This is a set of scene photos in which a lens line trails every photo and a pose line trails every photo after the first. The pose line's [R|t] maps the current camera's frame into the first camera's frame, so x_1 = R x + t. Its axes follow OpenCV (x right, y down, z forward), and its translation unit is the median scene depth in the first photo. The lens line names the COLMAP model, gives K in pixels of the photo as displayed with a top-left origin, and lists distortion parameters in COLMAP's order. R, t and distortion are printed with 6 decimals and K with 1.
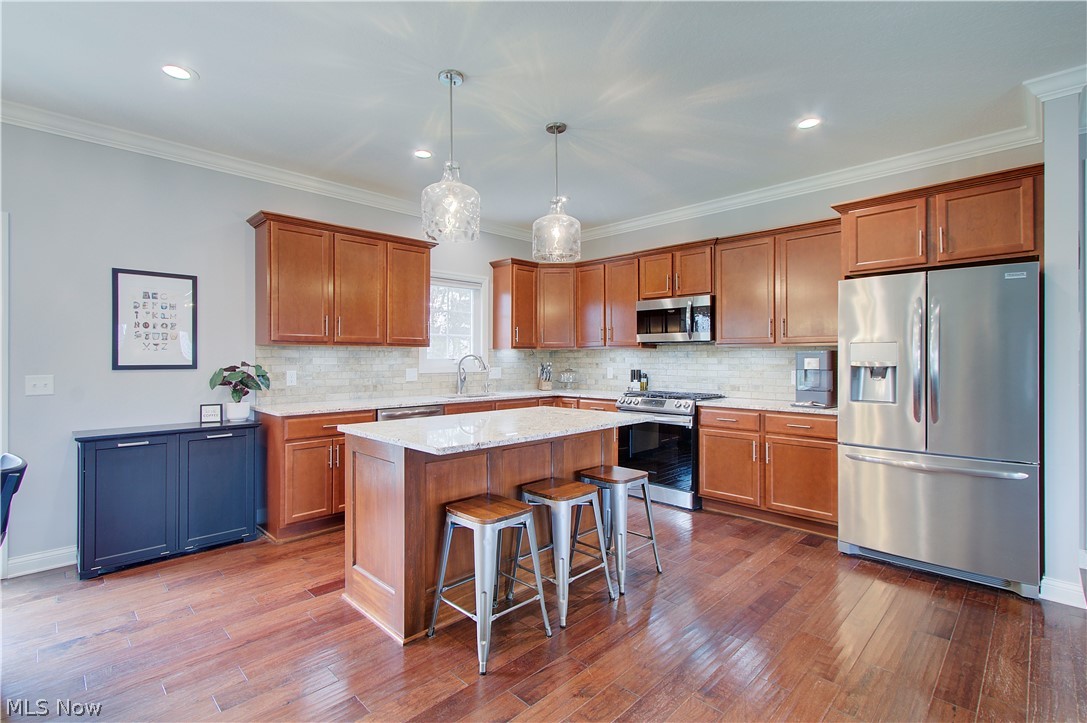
lens RADIAL K [[499.3, 0, 537.9], [0, 499.3, 358.8], [0, 0, 1]] dist [-0.001143, 0.003929]
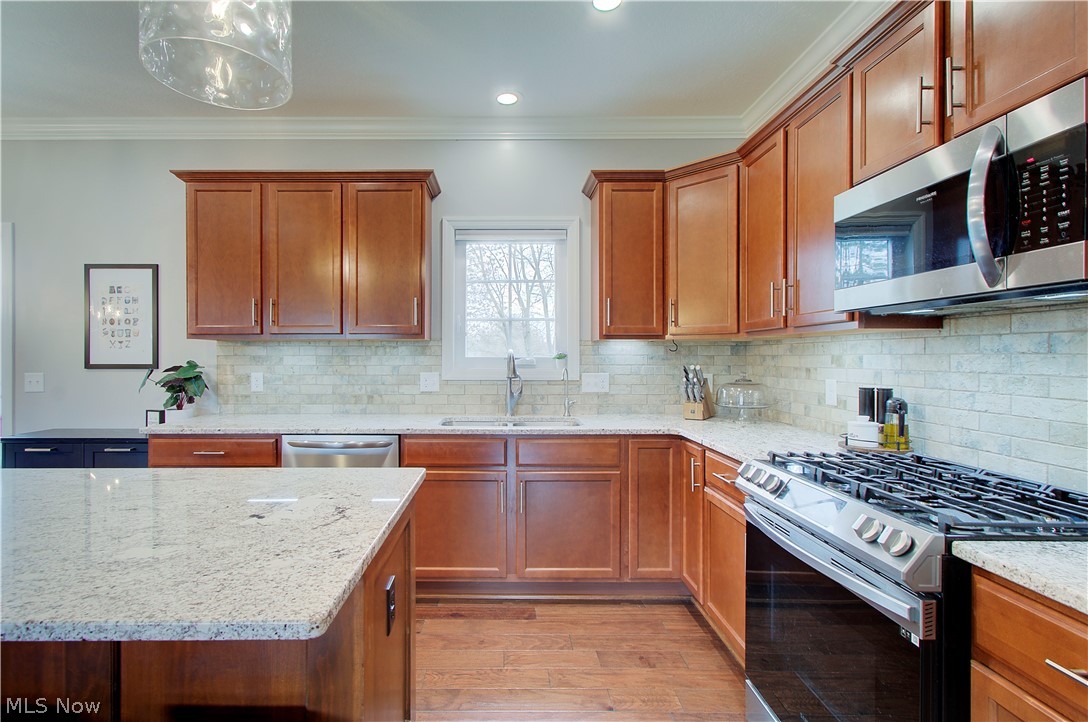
lens RADIAL K [[499.8, 0, 511.8], [0, 499.8, 358.5], [0, 0, 1]] dist [-0.001143, 0.003929]
pose [[0.707141, 0.002704, -0.707068, 0.391330], [-0.000988, 0.999995, 0.002836, -0.001099], [0.707072, -0.001307, 0.707140, 0.818967]]
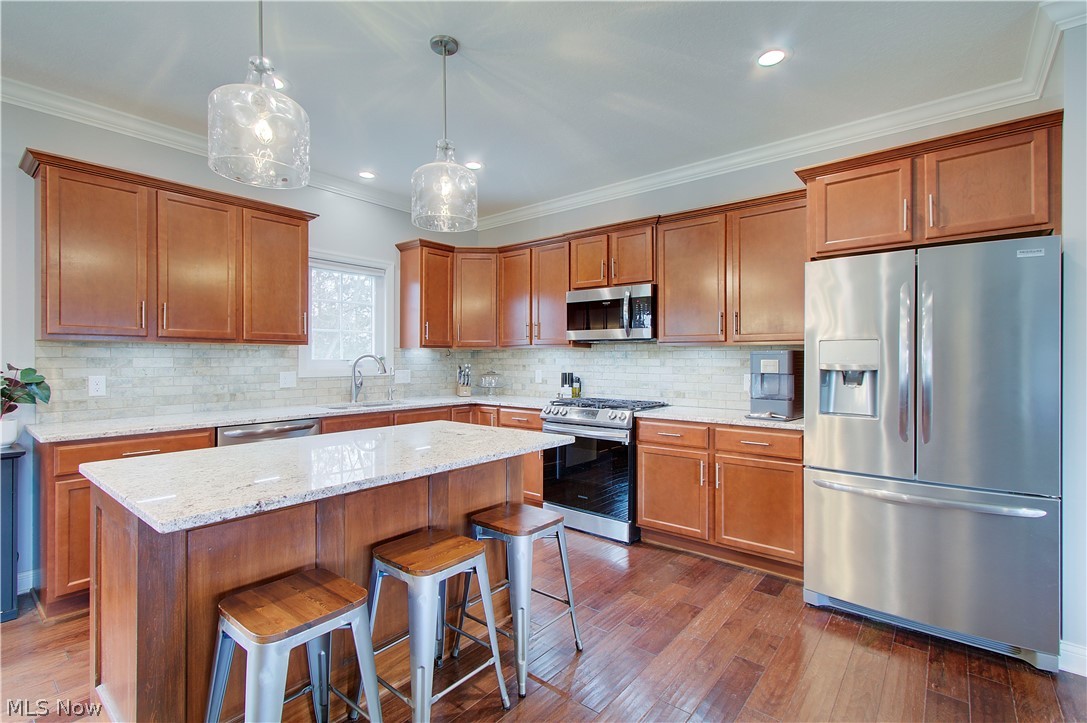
lens RADIAL K [[499.3, 0, 537.0], [0, 499.3, 360.5], [0, 0, 1]] dist [-0.001143, 0.003929]
pose [[0.995428, 0.001269, 0.095510, 0.091945], [-0.001476, 0.999997, 0.002092, -0.001031], [-0.095507, -0.002223, 0.995426, 0.226986]]
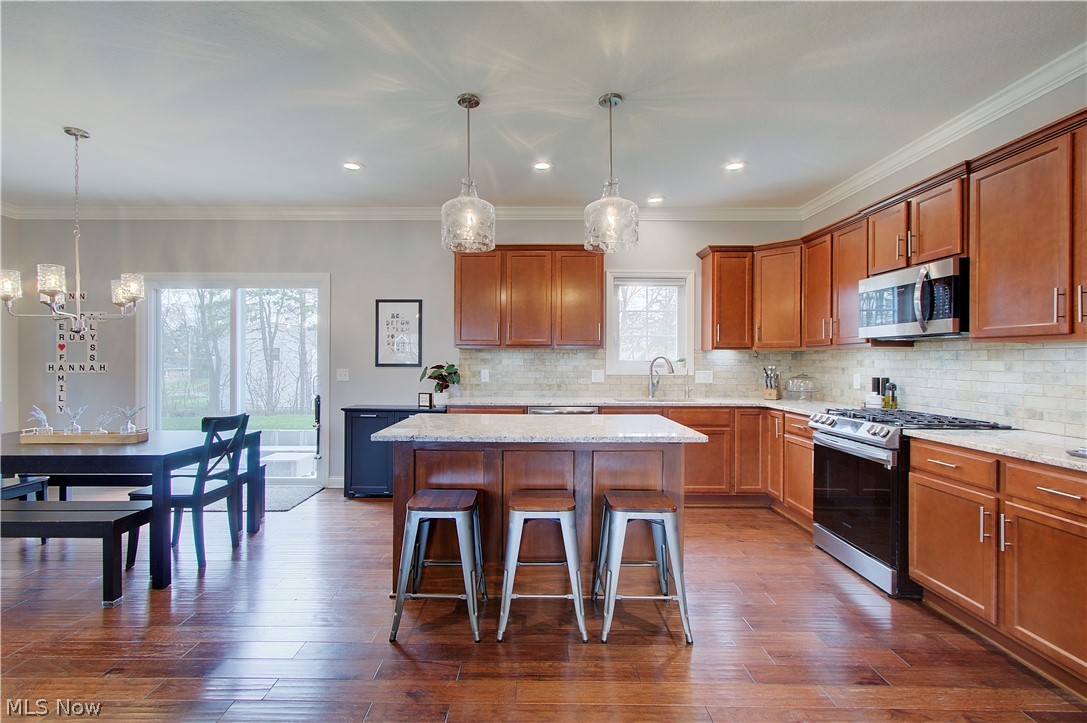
lens RADIAL K [[499.3, 0, 531.2], [0, 499.3, 361.5], [0, 0, 1]] dist [-0.001143, 0.003929]
pose [[0.702592, 0.005998, -0.711568, 0.513253], [-0.005422, 0.999981, 0.003075, -0.000301], [0.711572, 0.001697, 0.702611, 0.246825]]
